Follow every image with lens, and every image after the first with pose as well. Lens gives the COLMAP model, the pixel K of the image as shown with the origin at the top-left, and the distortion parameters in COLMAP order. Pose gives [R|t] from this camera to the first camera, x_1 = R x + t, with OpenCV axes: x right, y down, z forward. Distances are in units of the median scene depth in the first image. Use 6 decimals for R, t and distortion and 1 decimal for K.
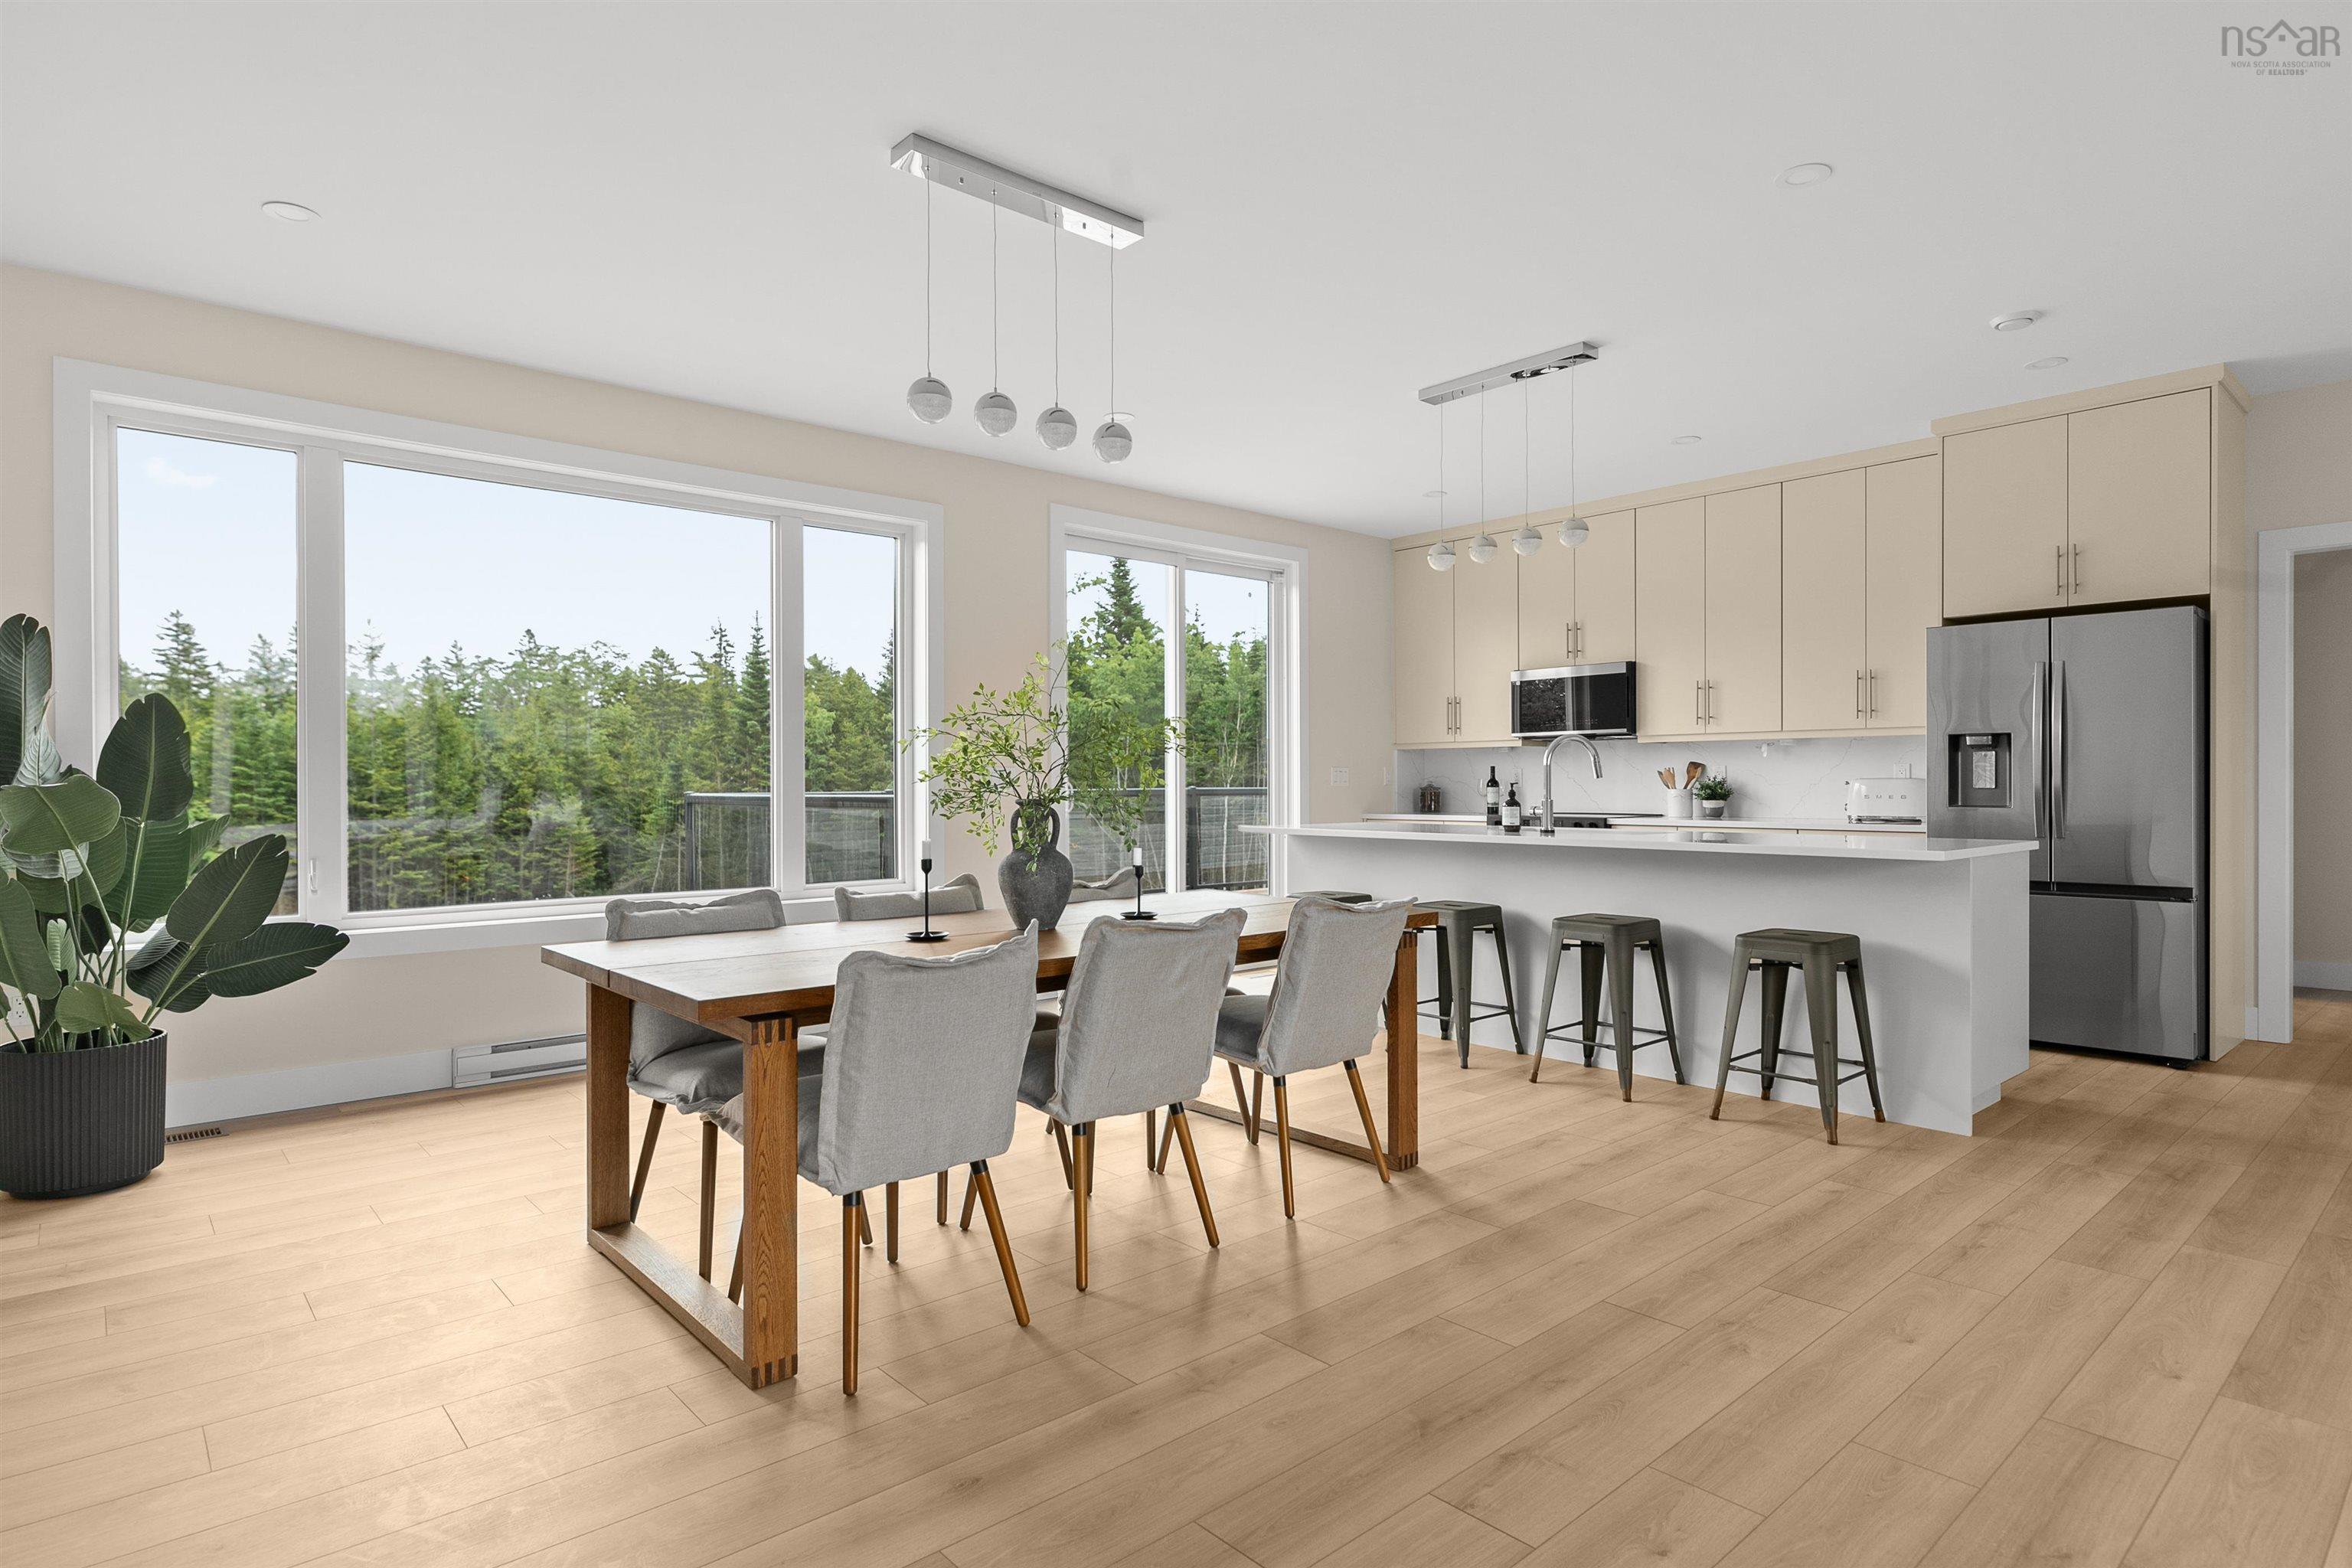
lens RADIAL K [[1300.8, 0, 1168.7], [0, 1300.8, 791.7], [0, 0, 1]] dist [0.002924, 0.000453]
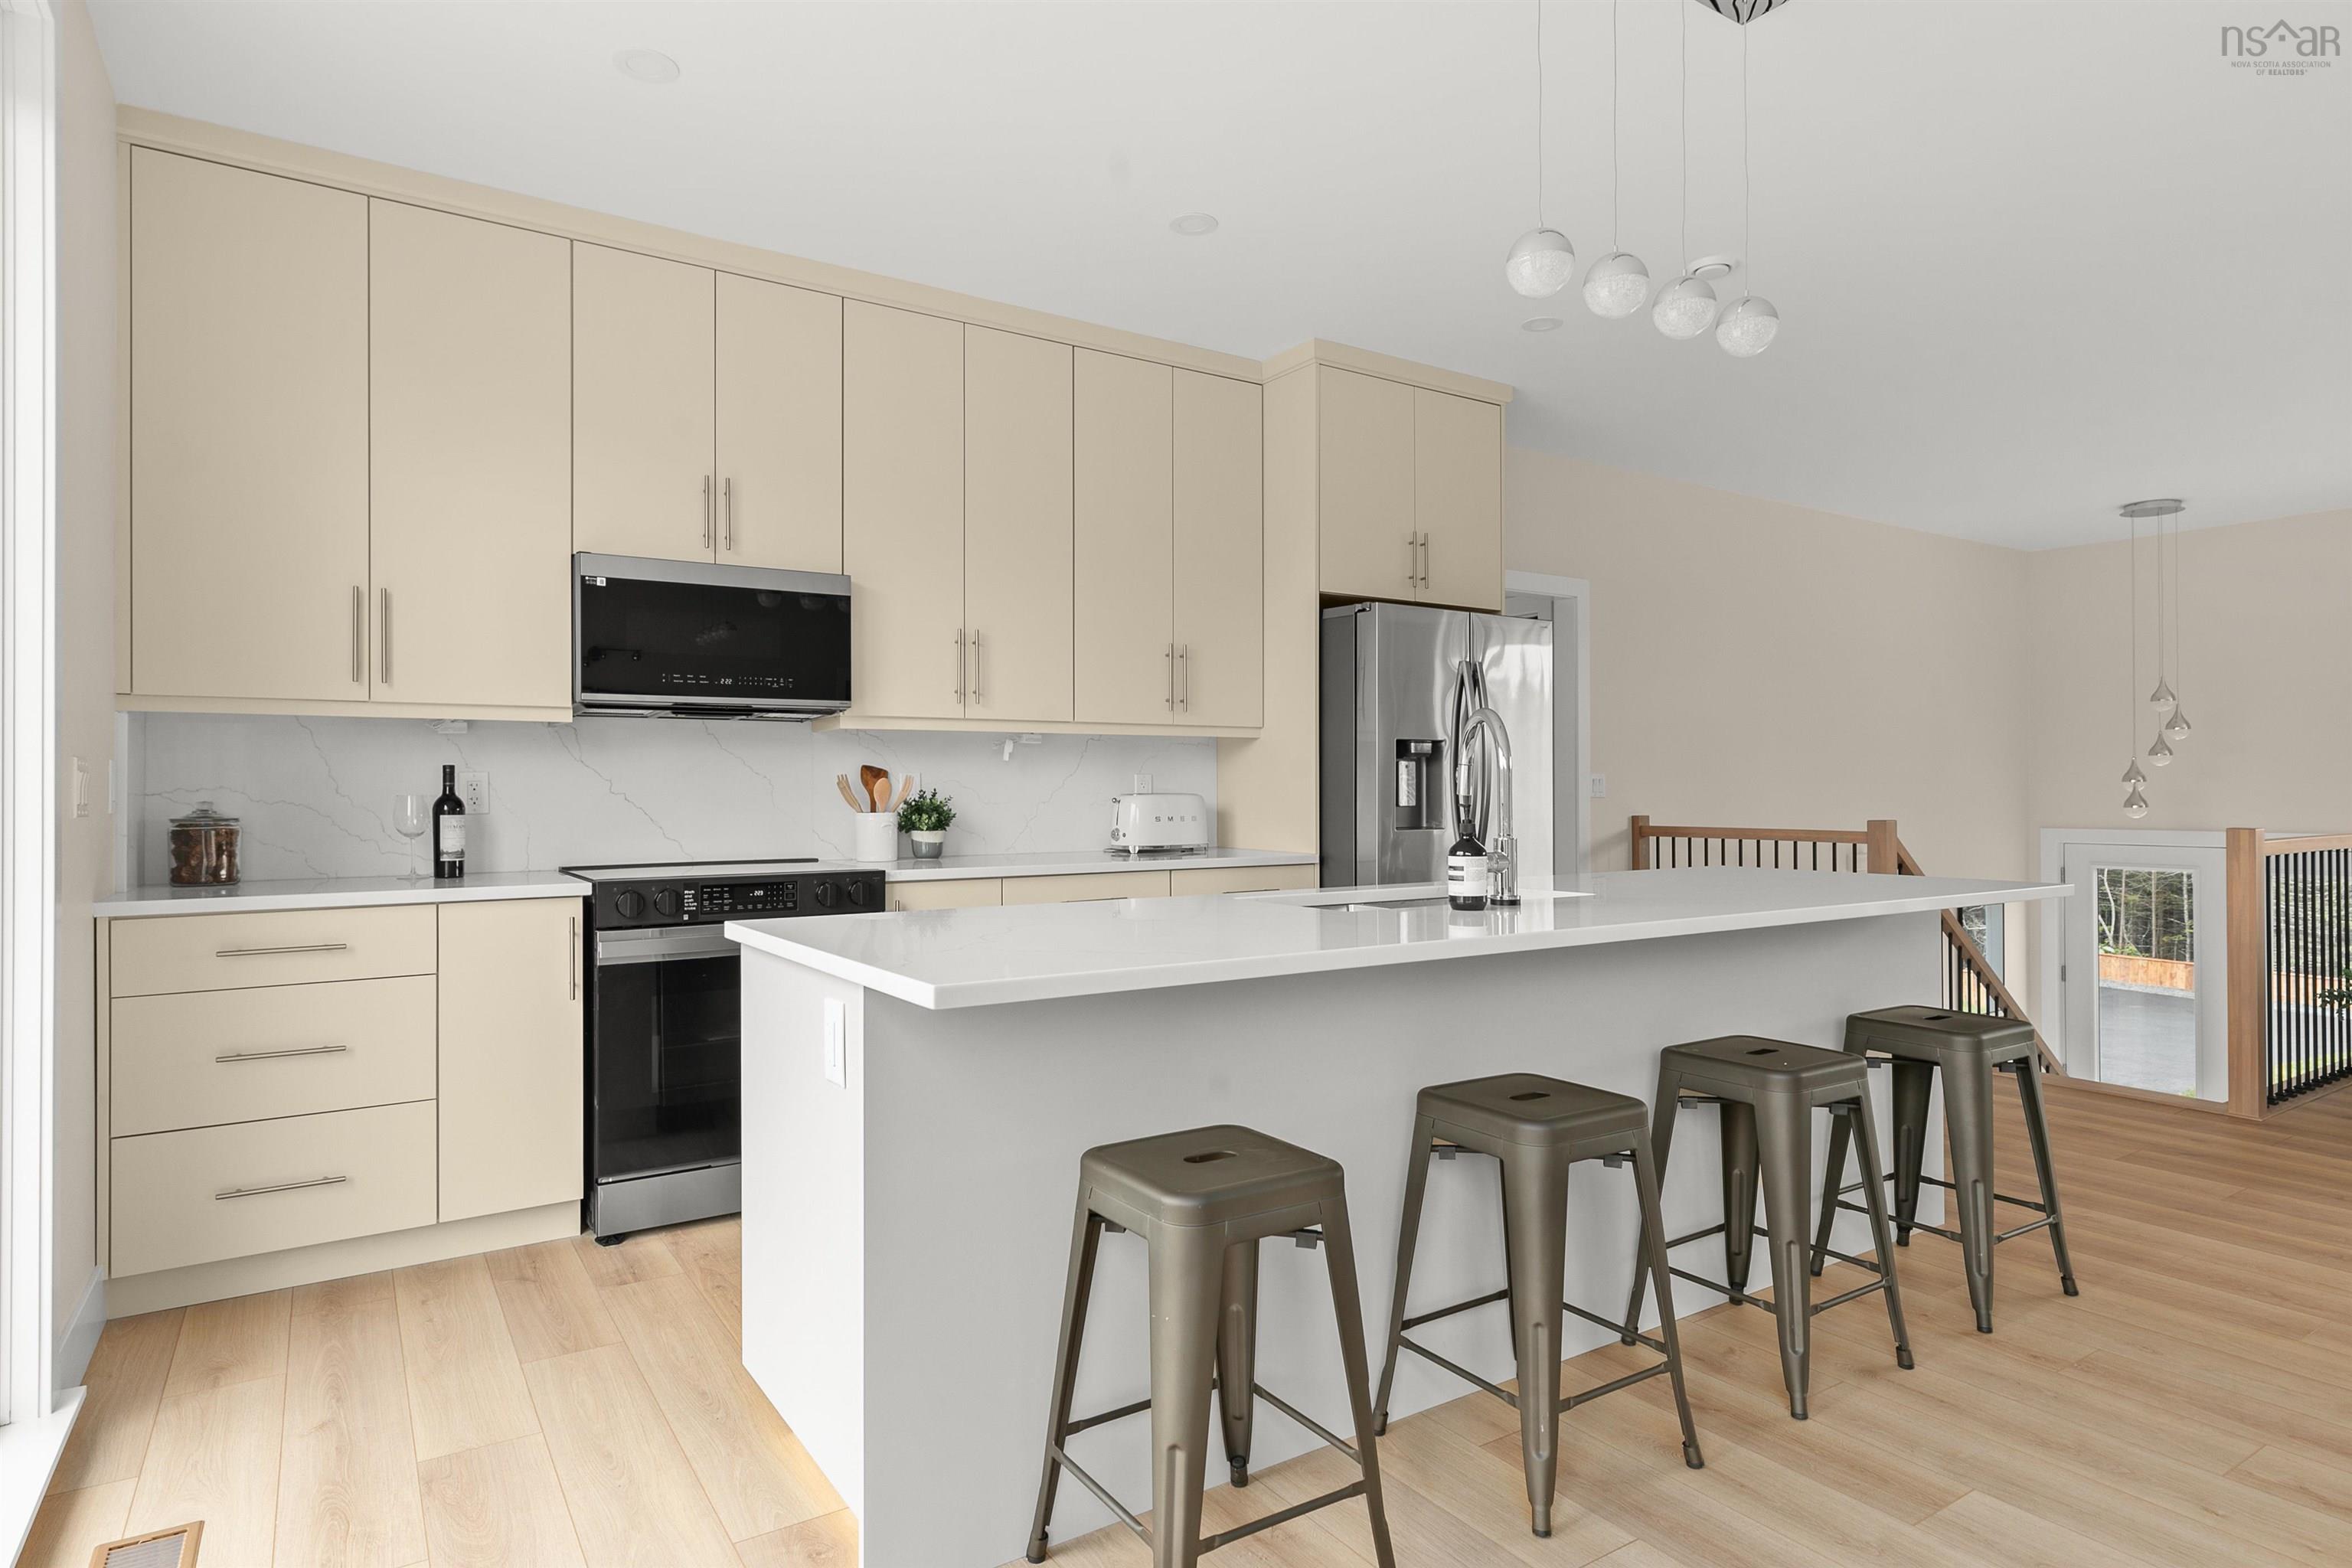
lens RADIAL K [[1300.8, 0, 1180.6], [0, 1300.8, 779.3], [0, 0, 1]] dist [0.002924, 0.000453]
pose [[0.119173, 0.010013, 0.992823, -0.173066], [0.009720, 0.999889, -0.011251, -0.009869], [-0.992826, 0.010991, 0.119062, 0.867634]]
